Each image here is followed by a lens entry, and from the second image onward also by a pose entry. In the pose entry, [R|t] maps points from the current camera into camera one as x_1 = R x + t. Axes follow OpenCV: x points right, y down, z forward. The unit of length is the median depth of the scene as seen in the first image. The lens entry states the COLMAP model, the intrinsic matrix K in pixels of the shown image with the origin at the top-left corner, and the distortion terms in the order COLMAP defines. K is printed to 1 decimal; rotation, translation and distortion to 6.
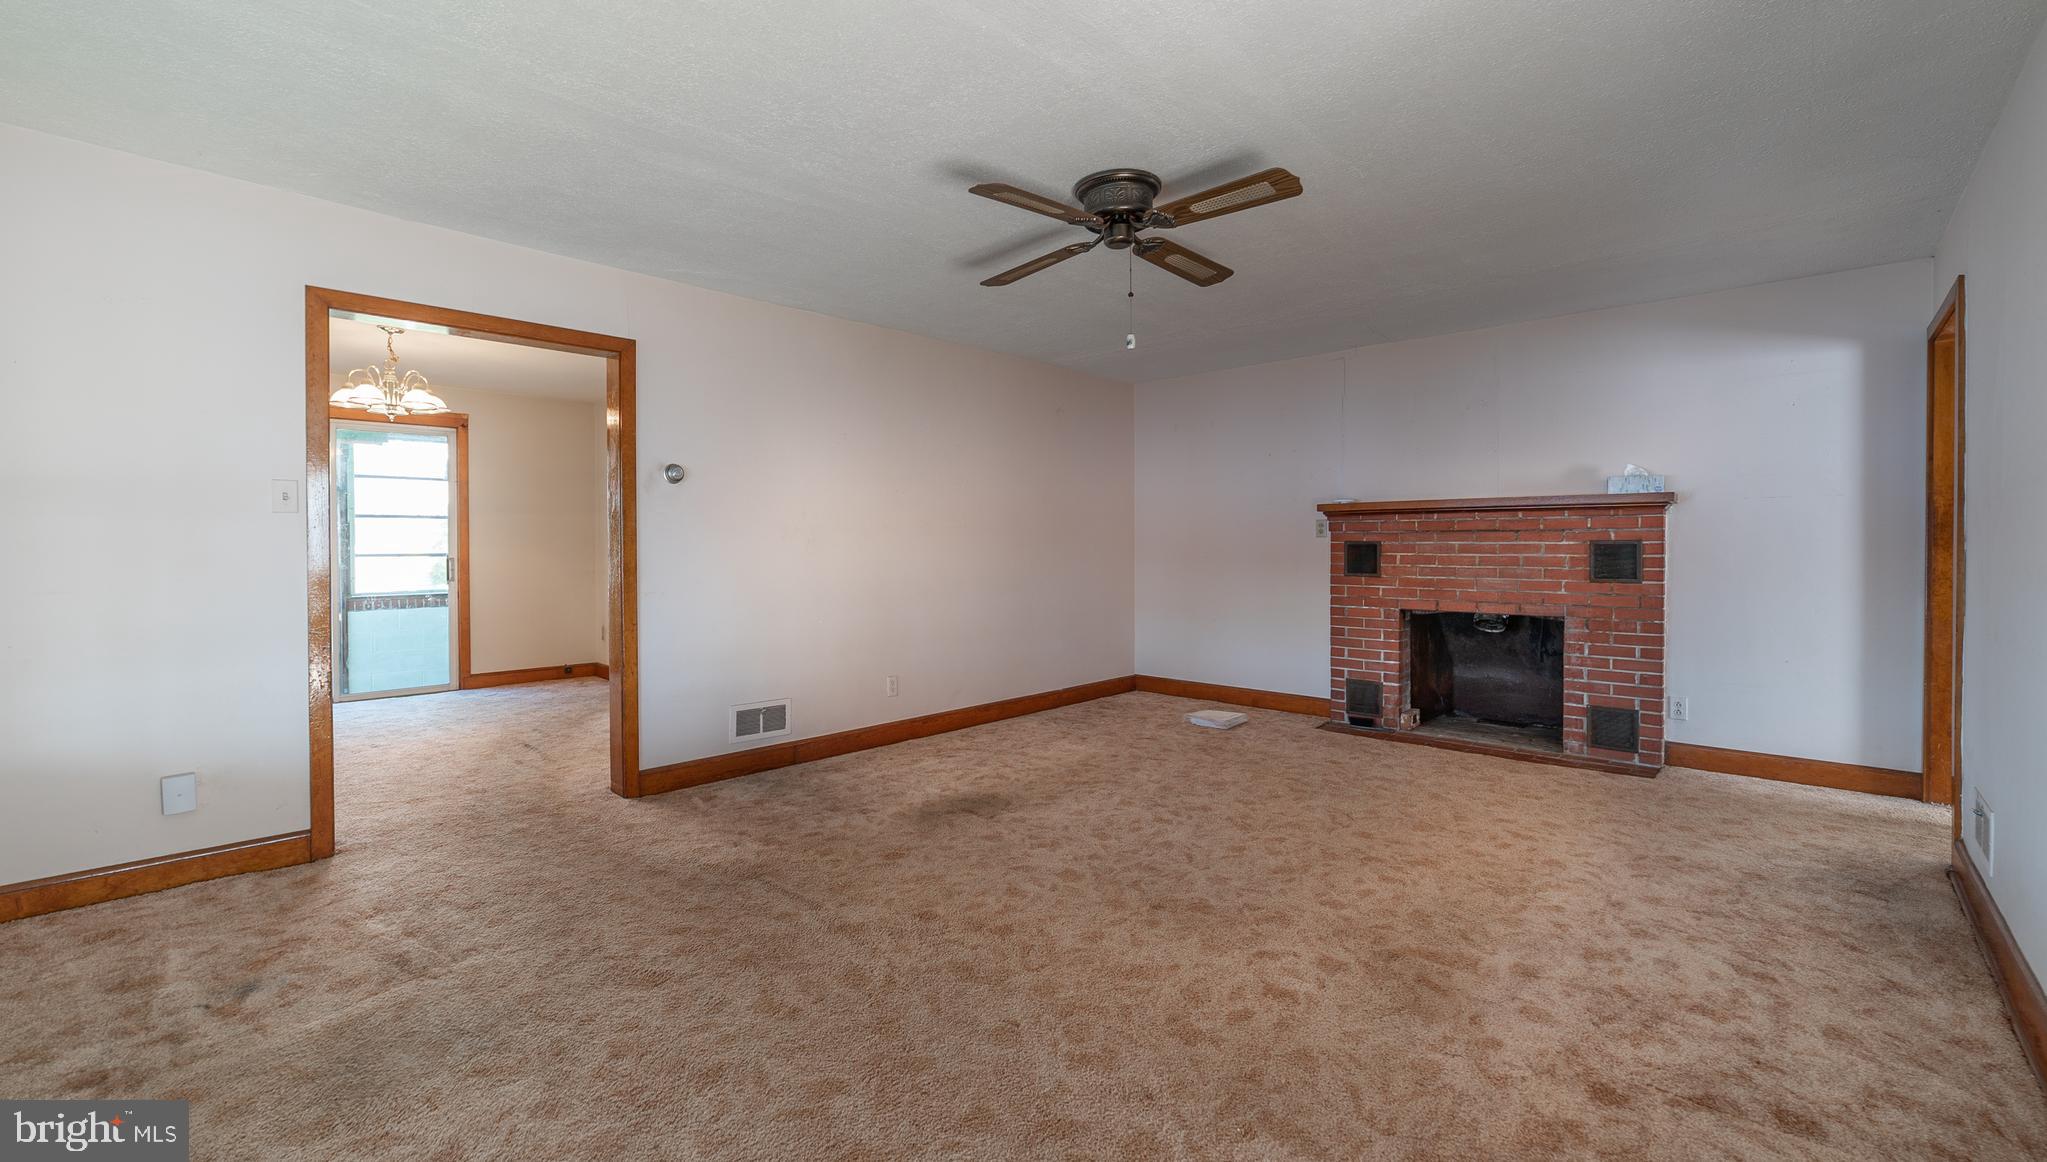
lens RADIAL K [[852.3, 0, 1008.0], [0, 852.3, 548.2], [0, 0, 1]] dist [-0.007850, 0.000250]
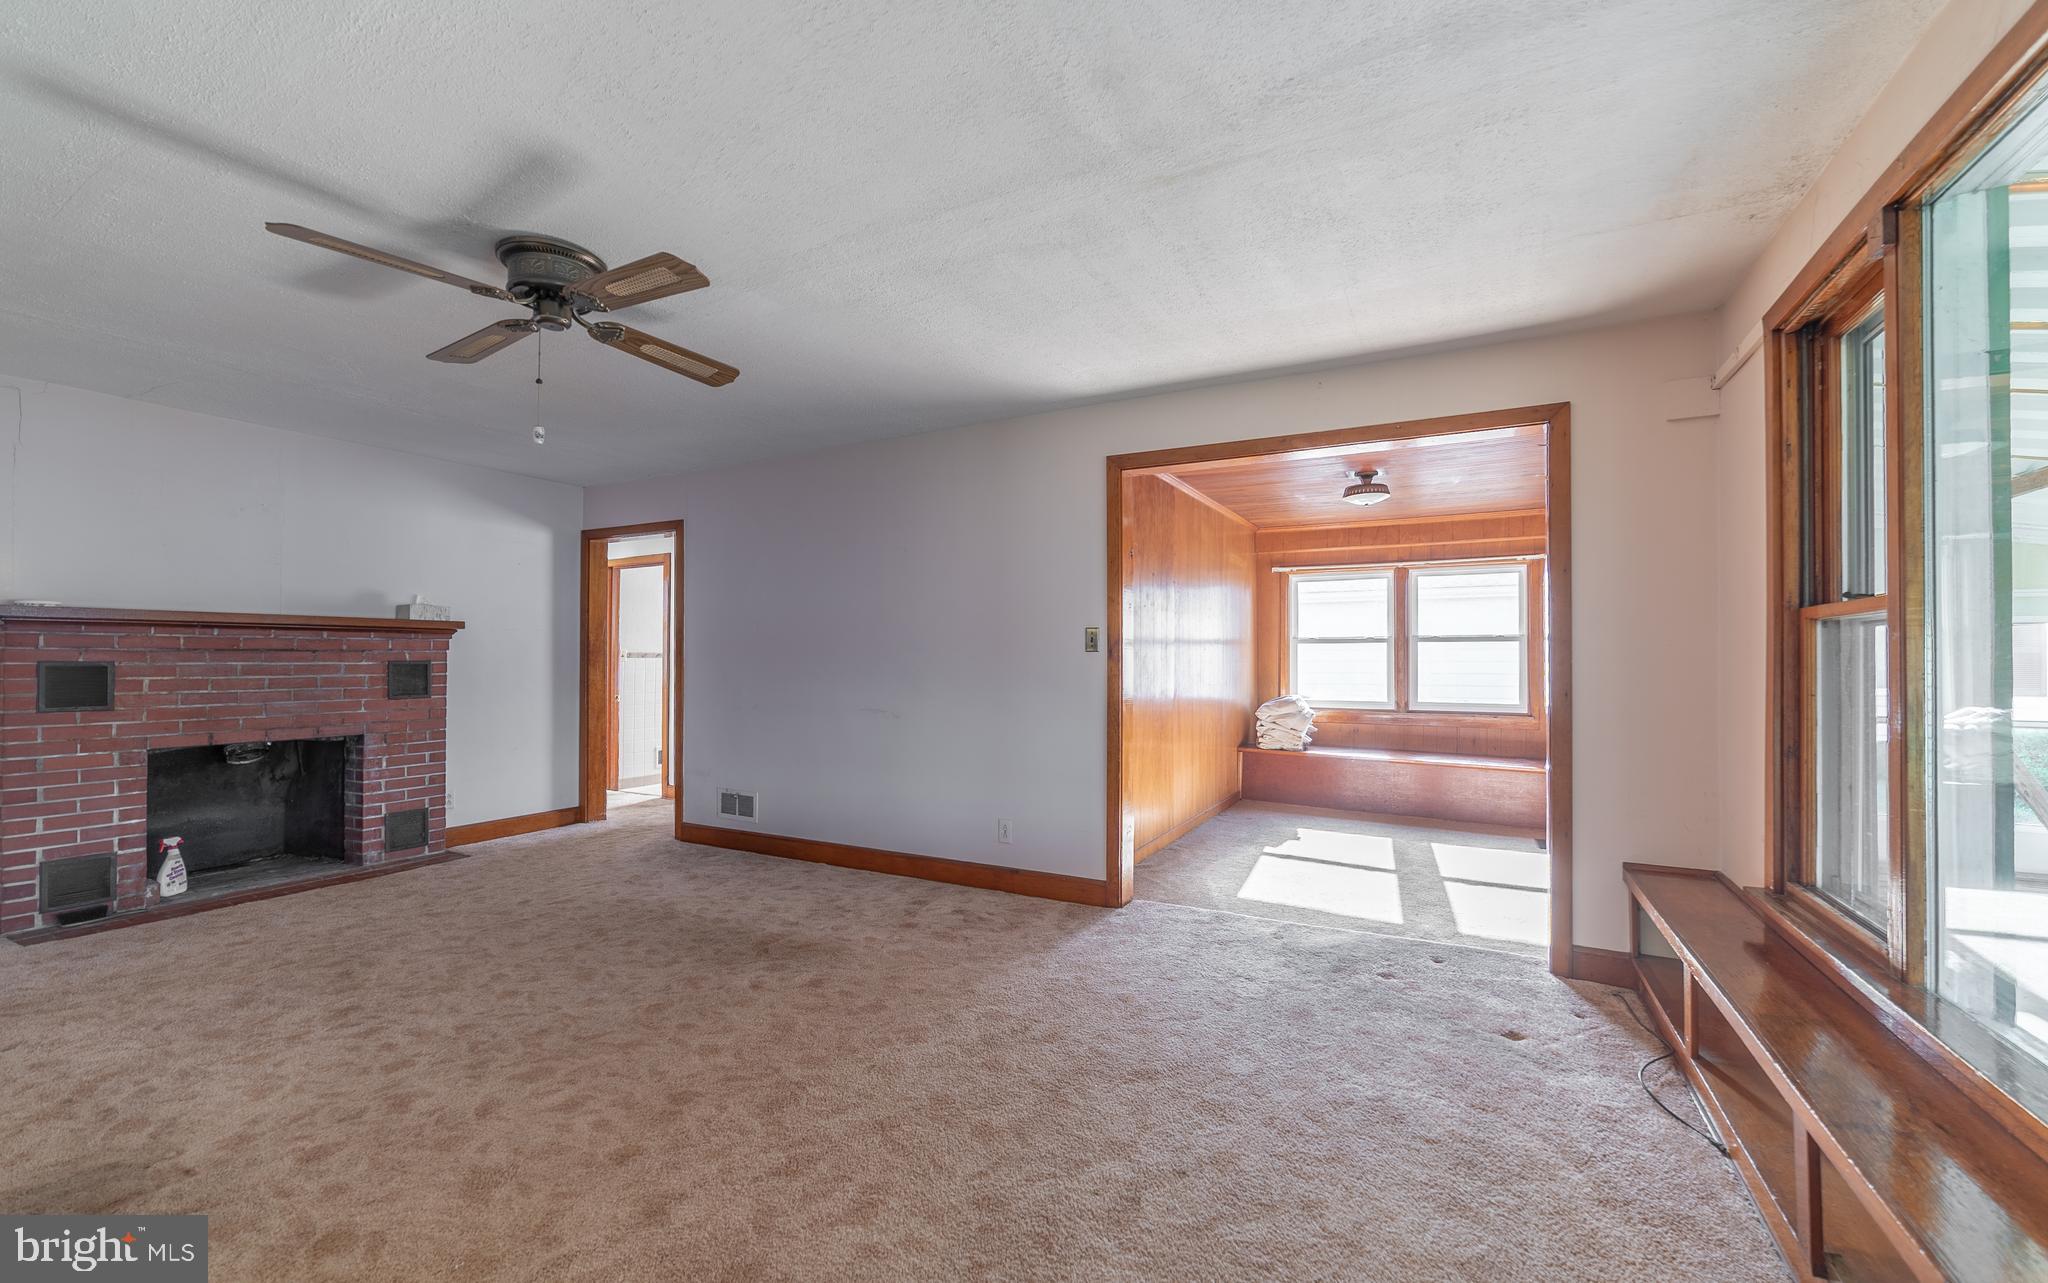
lens RADIAL K [[800.3, 0, 1019.0], [0, 800.3, 644.0], [0, 0, 1]] dist [0.000692, 0.000073]
pose [[-0.246199, 0.020373, 0.969005, -0.525822], [0.006969, 0.999790, -0.019249, -0.005596], [-0.969194, 0.002014, -0.246290, 0.493195]]
